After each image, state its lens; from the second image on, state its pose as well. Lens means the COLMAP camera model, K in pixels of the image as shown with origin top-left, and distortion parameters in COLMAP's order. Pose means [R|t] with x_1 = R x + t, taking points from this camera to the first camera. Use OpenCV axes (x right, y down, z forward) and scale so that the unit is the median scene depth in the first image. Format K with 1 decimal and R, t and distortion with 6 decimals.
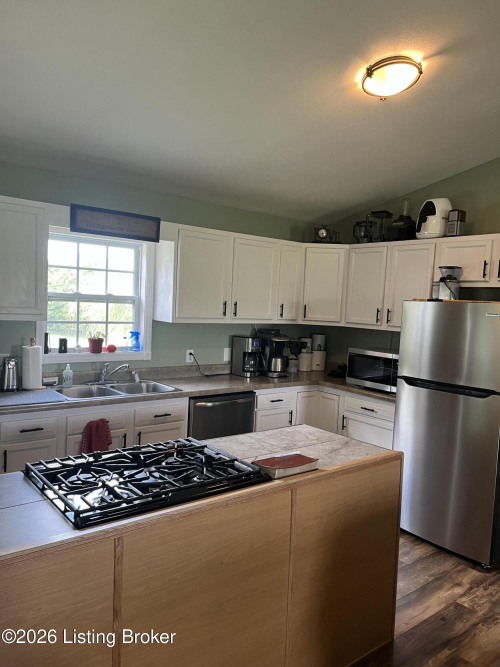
lens RADIAL K [[511.2, 0, 254.4], [0, 511.2, 331.9], [0, 0, 1]] dist [0.056515, 0.002530]
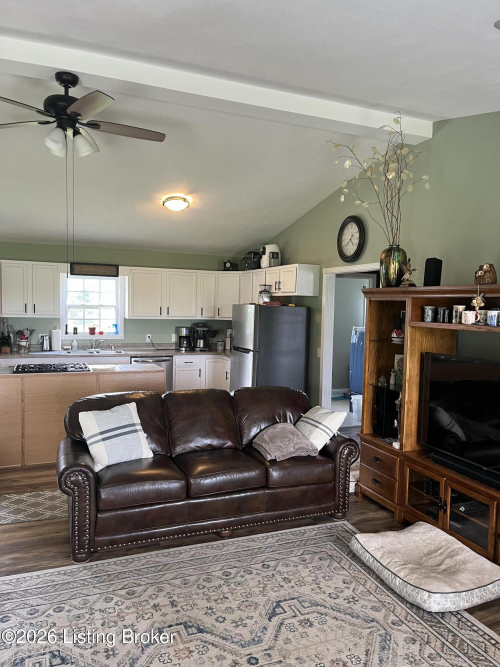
lens RADIAL K [[511.2, 0, 251.4], [0, 511.2, 333.8], [0, 0, 1]] dist [0.056515, 0.002530]
pose [[0.958843, -0.009634, -0.283774, 0.781154], [0.005506, 0.999867, -0.015338, 0.066512], [0.283885, 0.013145, 0.958768, -0.661818]]
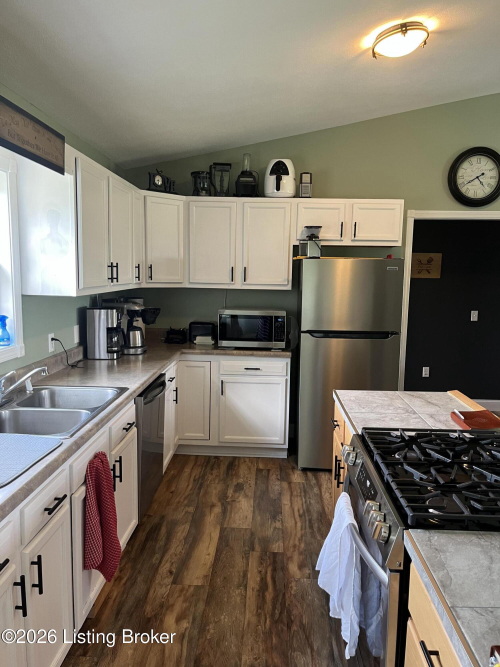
lens RADIAL K [[511.2, 0, 254.8], [0, 511.2, 335.5], [0, 0, 1]] dist [0.056515, 0.002530]
pose [[0.643702, -0.132597, 0.753701, -0.517763], [0.058808, 0.990533, 0.124037, -0.036715], [-0.763013, -0.035519, 0.645406, 0.358025]]
